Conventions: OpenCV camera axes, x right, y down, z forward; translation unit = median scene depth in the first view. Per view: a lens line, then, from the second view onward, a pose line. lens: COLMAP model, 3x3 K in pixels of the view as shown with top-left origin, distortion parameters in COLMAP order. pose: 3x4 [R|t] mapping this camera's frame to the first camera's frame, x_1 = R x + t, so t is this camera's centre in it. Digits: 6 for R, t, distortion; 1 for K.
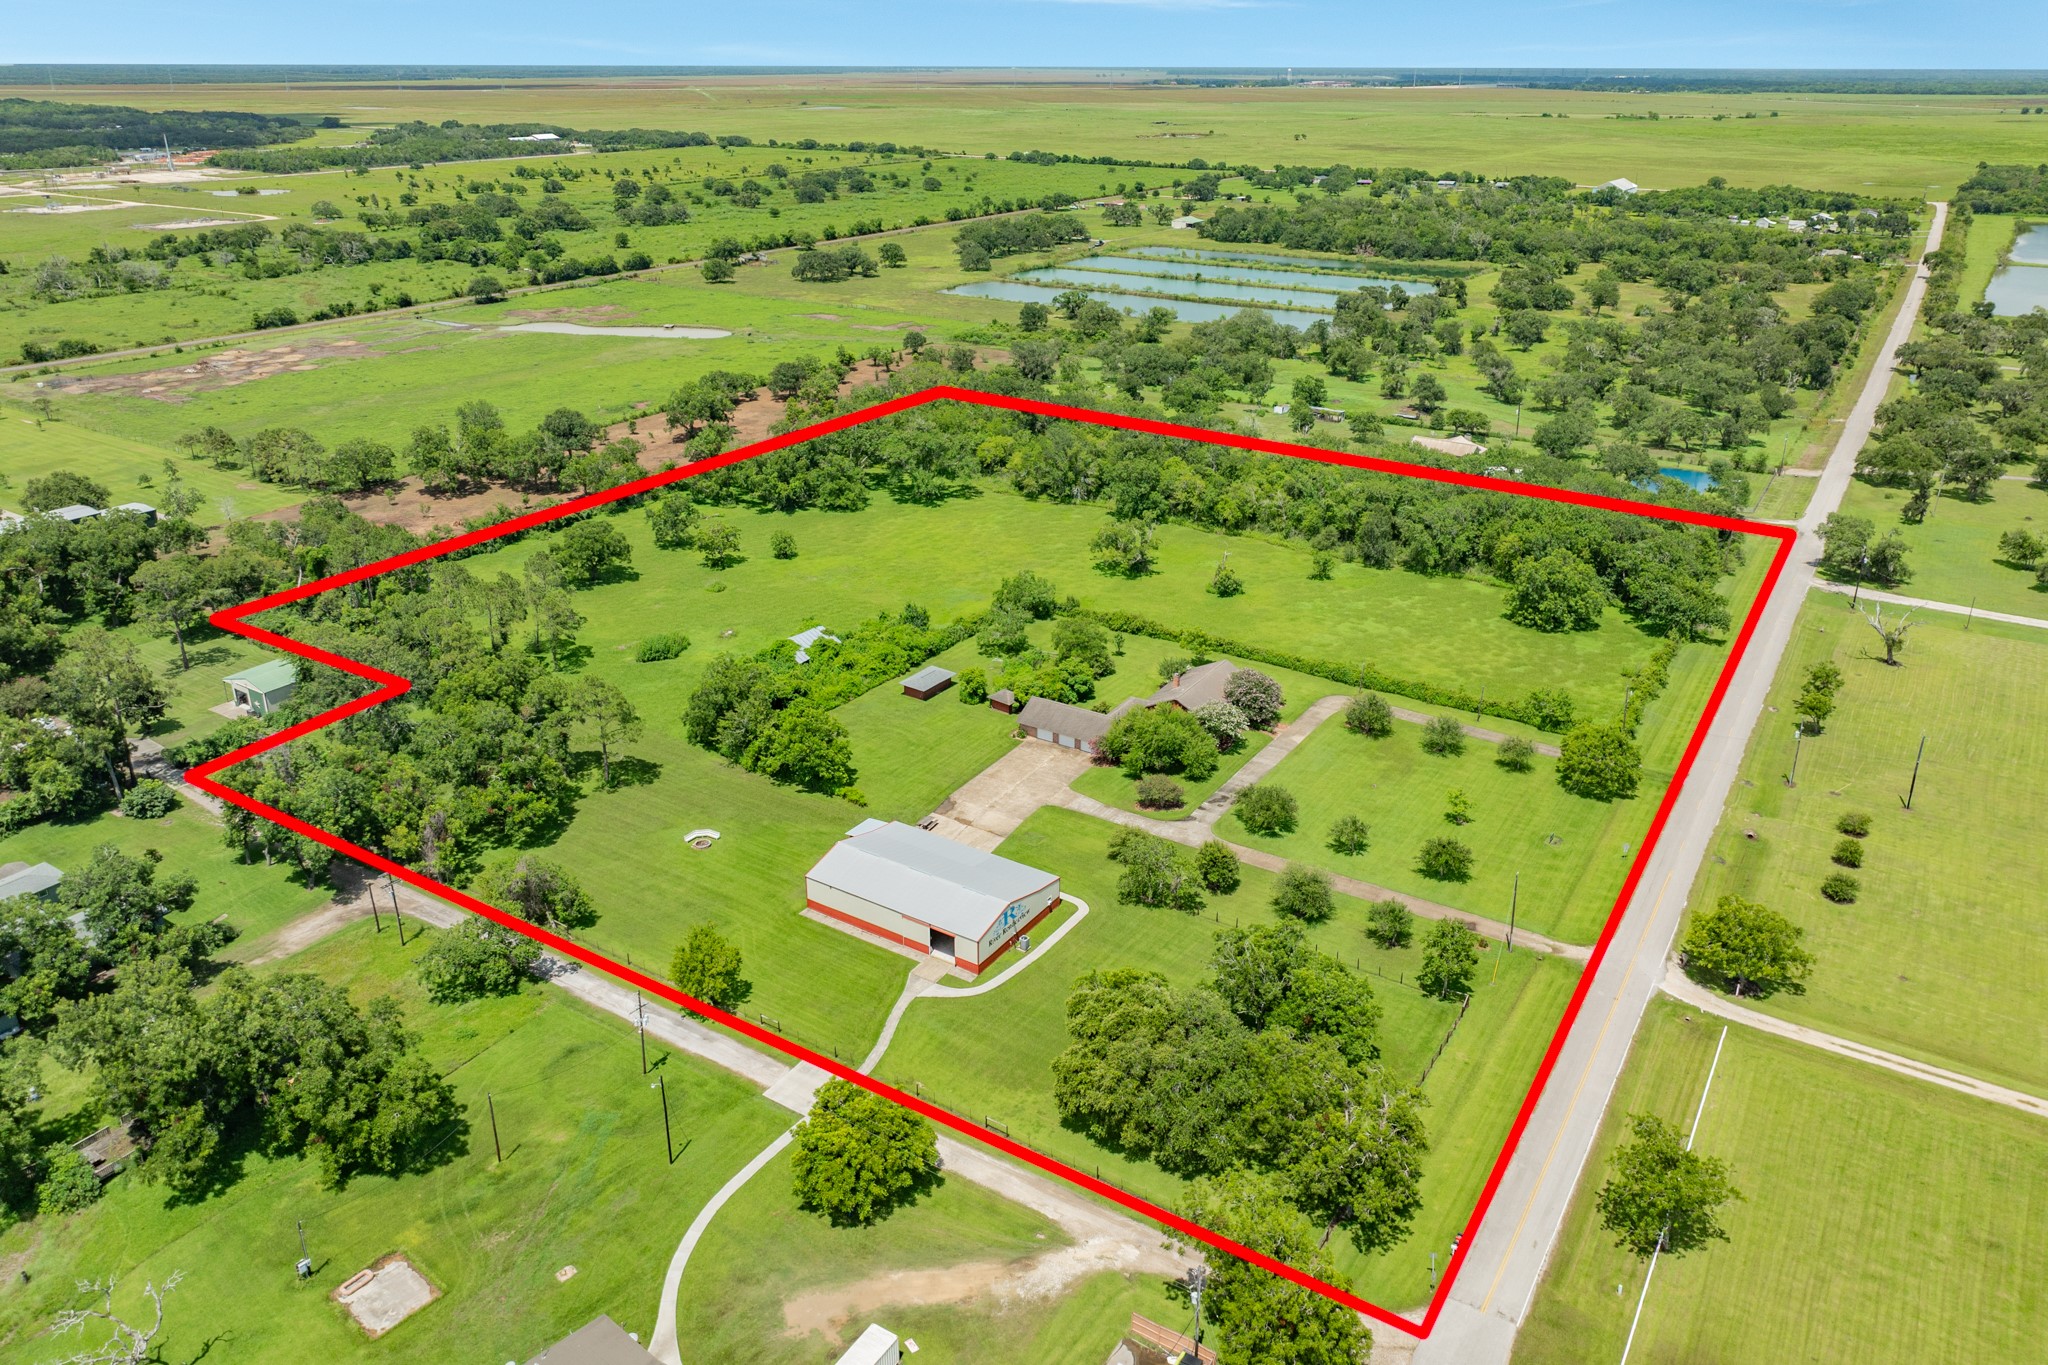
lens RADIAL K [[1422.8, 0, 1024.0], [0, 1422.8, 682.5], [0, 0, 1]] dist [0.000327, 0.001685]
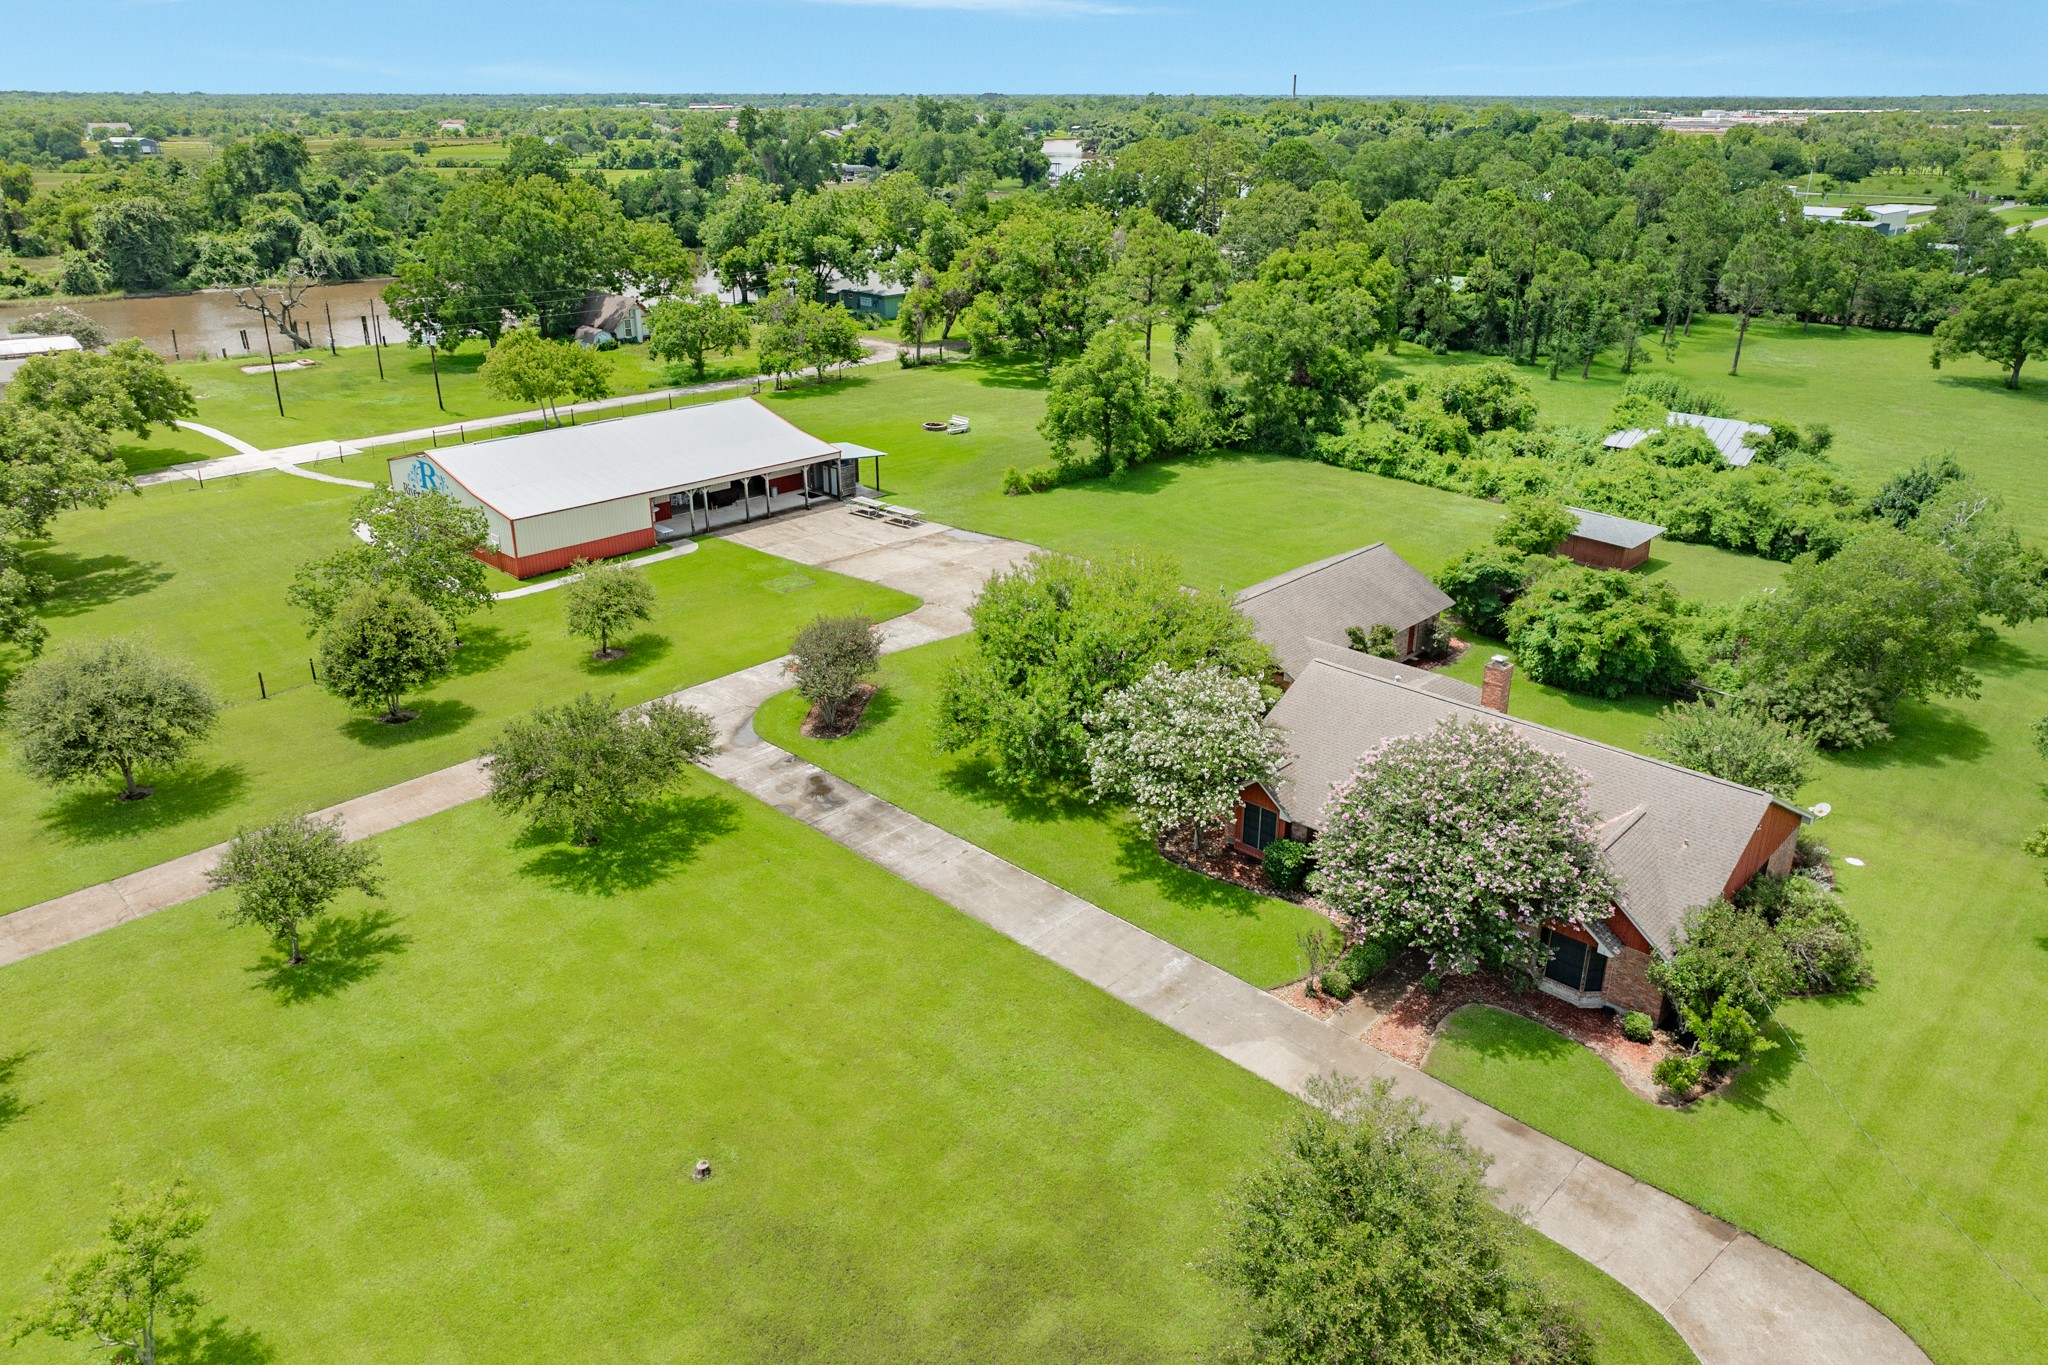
lens RADIAL K [[1422.8, 0, 1024.0], [0, 1422.8, 682.5], [0, 0, 1]] dist [0.000327, 0.001685]
pose [[-0.217798, 0.369516, -0.903340, 0.288070], [-0.396487, 0.812246, 0.427848, -0.065728], [0.891831, 0.451347, -0.030397, 0.747236]]
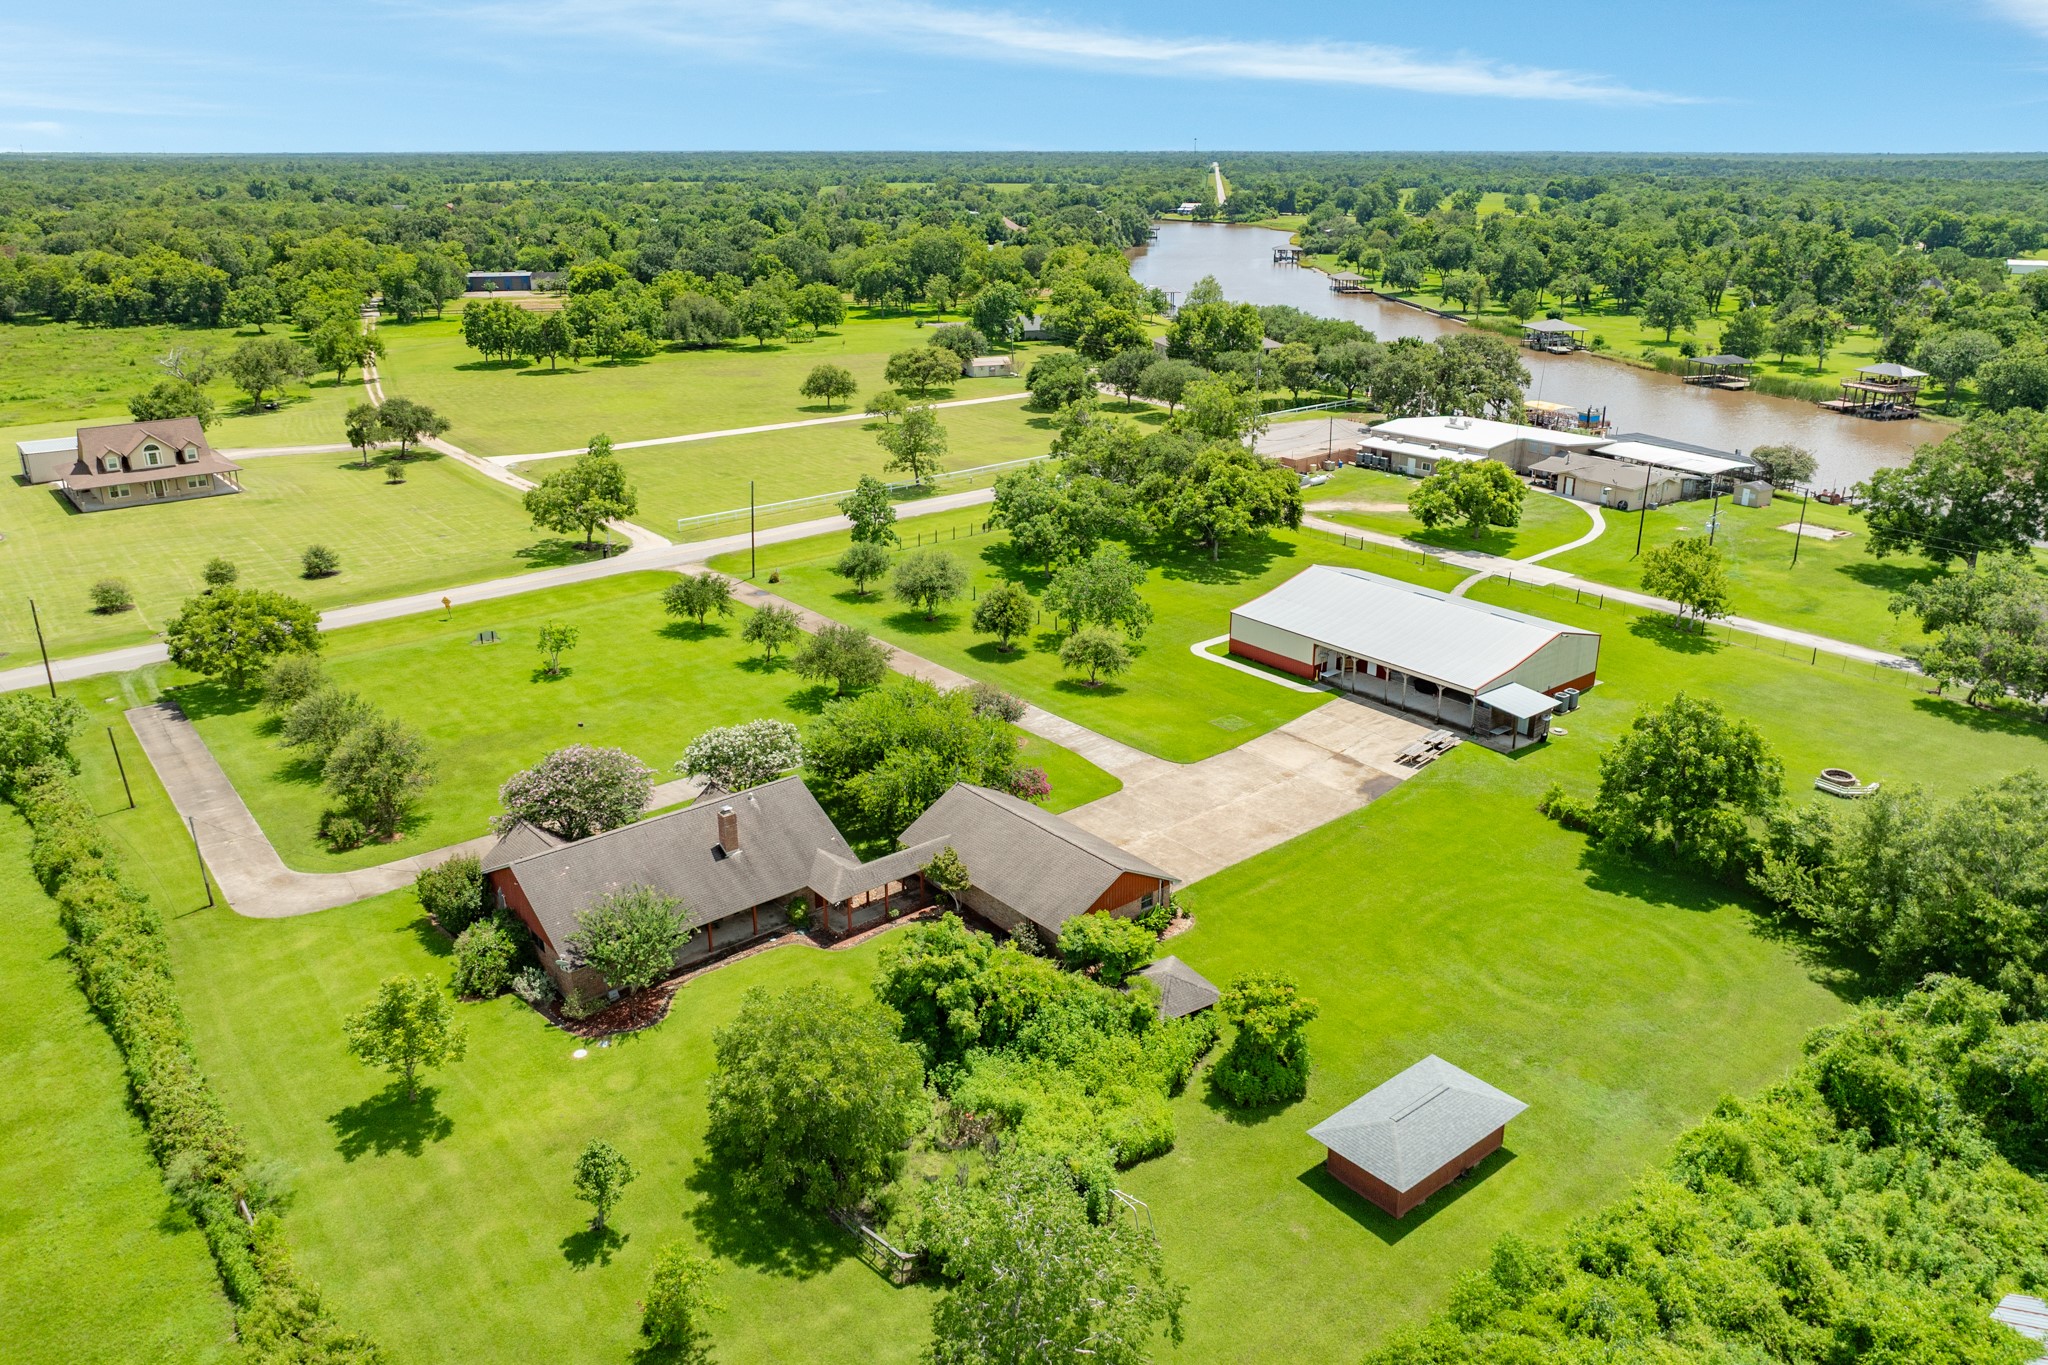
lens RADIAL K [[1422.8, 0, 1024.0], [0, 1422.8, 682.5], [0, 0, 1]] dist [0.000327, 0.001685]
pose [[-0.944083, -0.113907, 0.309406, -0.063519], [0.135057, 0.722479, 0.678074, -0.218726], [-0.300777, 0.681945, -0.666696, 0.960962]]
